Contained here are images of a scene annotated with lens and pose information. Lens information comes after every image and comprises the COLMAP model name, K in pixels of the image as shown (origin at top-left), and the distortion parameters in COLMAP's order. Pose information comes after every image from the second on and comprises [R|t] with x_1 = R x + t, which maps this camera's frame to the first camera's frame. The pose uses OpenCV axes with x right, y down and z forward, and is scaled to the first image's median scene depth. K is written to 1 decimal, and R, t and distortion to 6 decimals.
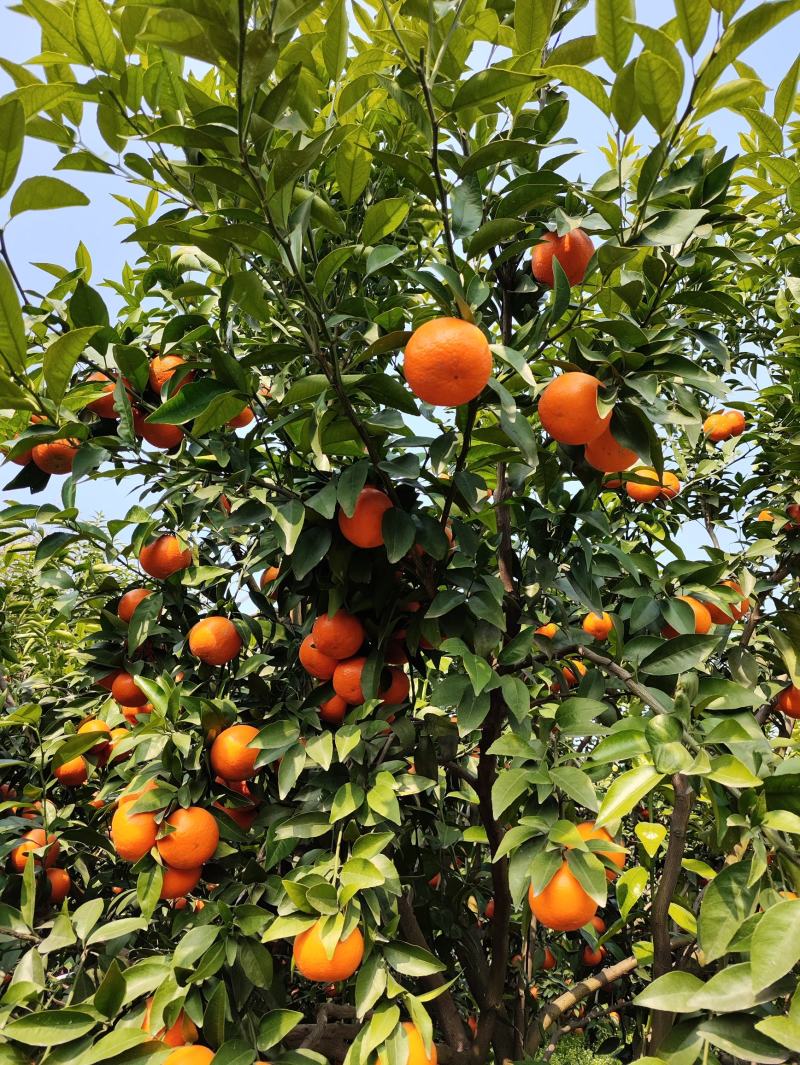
lens RADIAL K [[819.1, 0, 400.0], [0, 819.1, 532.5], [0, 0, 1]] dist [0.163344, -0.322803]
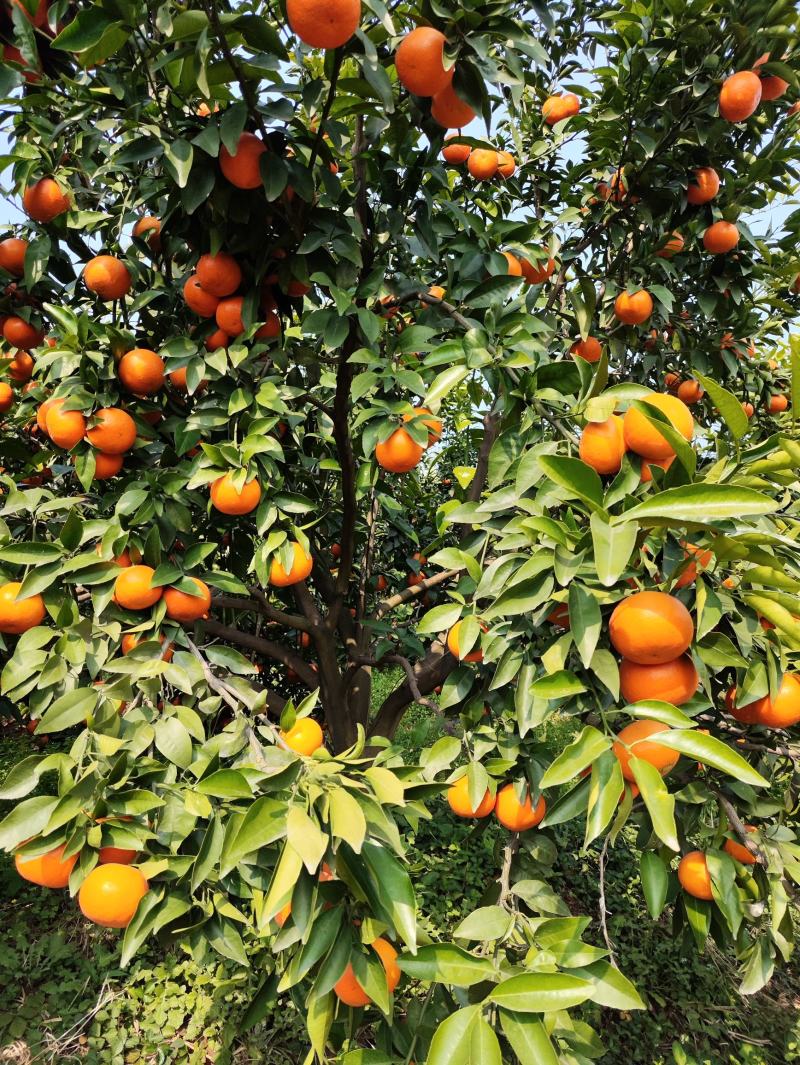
lens RADIAL K [[822.2, 0, 382.1], [0, 822.2, 564.4], [0, 0, 1]] dist [0.171396, -0.298480]
pose [[0.984889, -0.030988, 0.170392, -0.069575], [-0.032723, 0.932844, 0.358793, 0.081217], [-0.170067, -0.358947, 0.917733, -0.316937]]
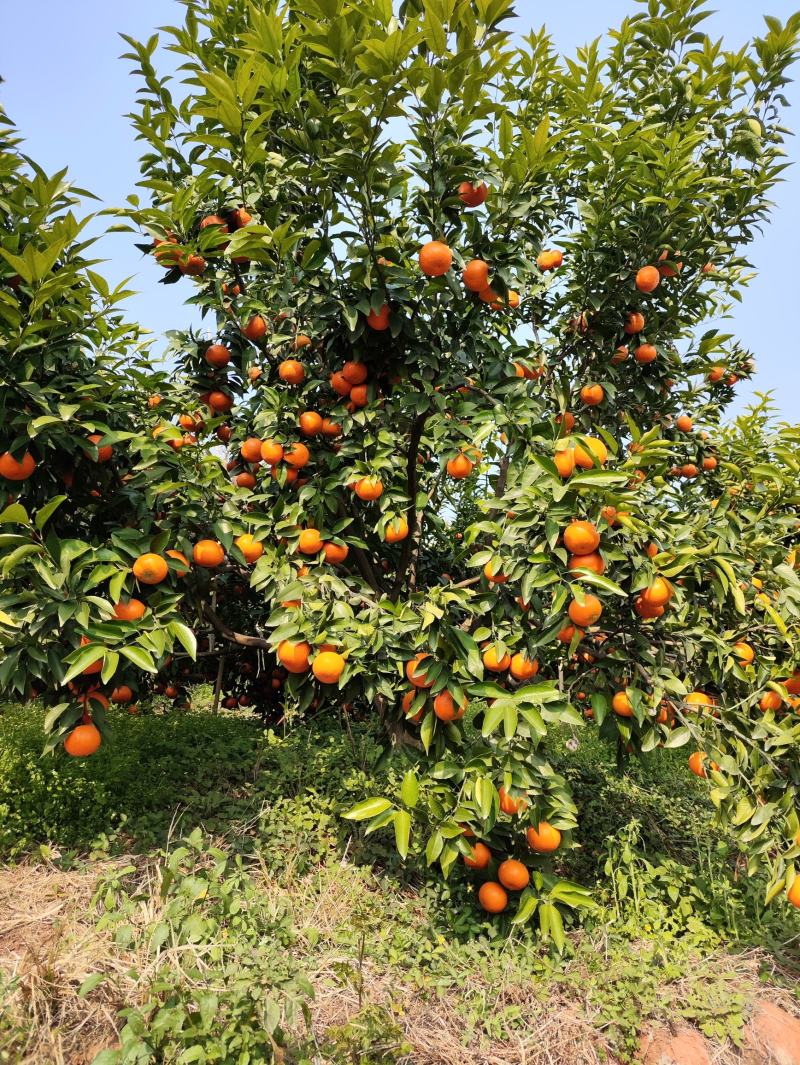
lens RADIAL K [[819.1, 0, 400.0], [0, 819.1, 532.5], [0, 0, 1]] dist [0.163344, -0.322803]
pose [[0.981838, 0.008686, 0.189523, -0.396229], [-0.055307, 0.968667, 0.242129, 0.003928], [-0.181482, -0.248213, 0.951554, -1.246899]]
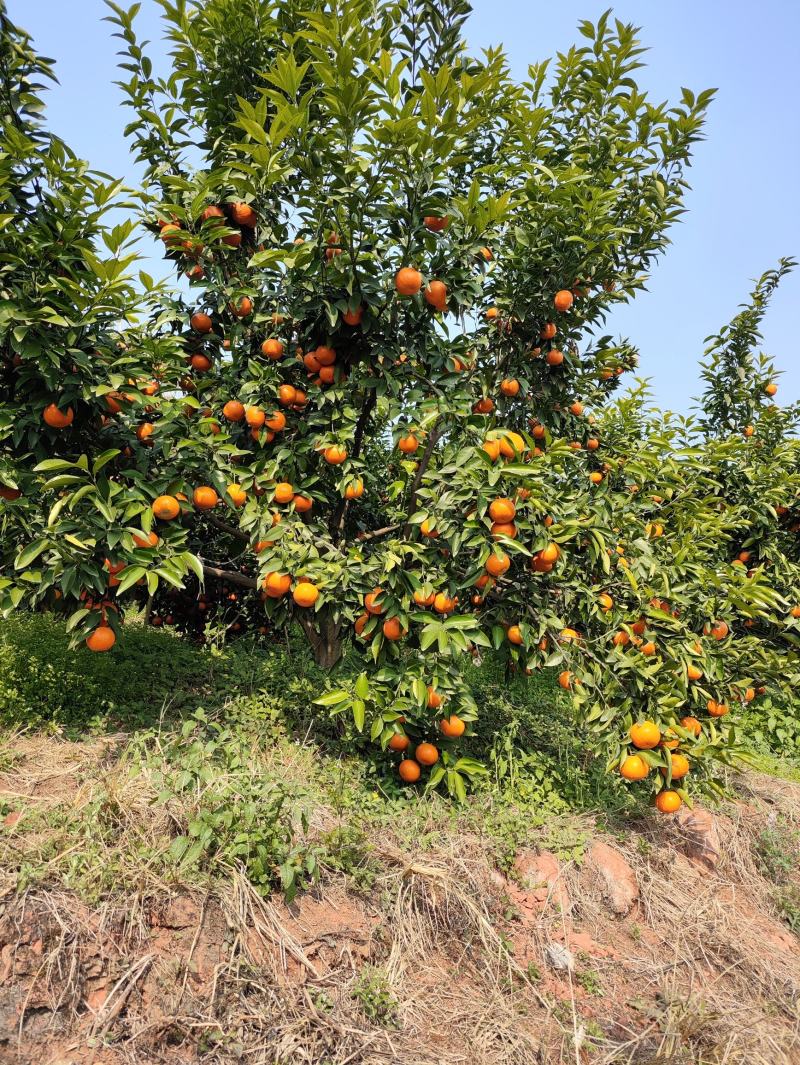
lens RADIAL K [[819.1, 0, 400.0], [0, 819.1, 532.5], [0, 0, 1]] dist [0.163344, -0.322803]
pose [[0.942221, 0.064476, 0.328729, -0.733617], [-0.168900, 0.938881, 0.299959, -0.182739], [-0.289298, -0.338150, 0.895523, -1.701483]]
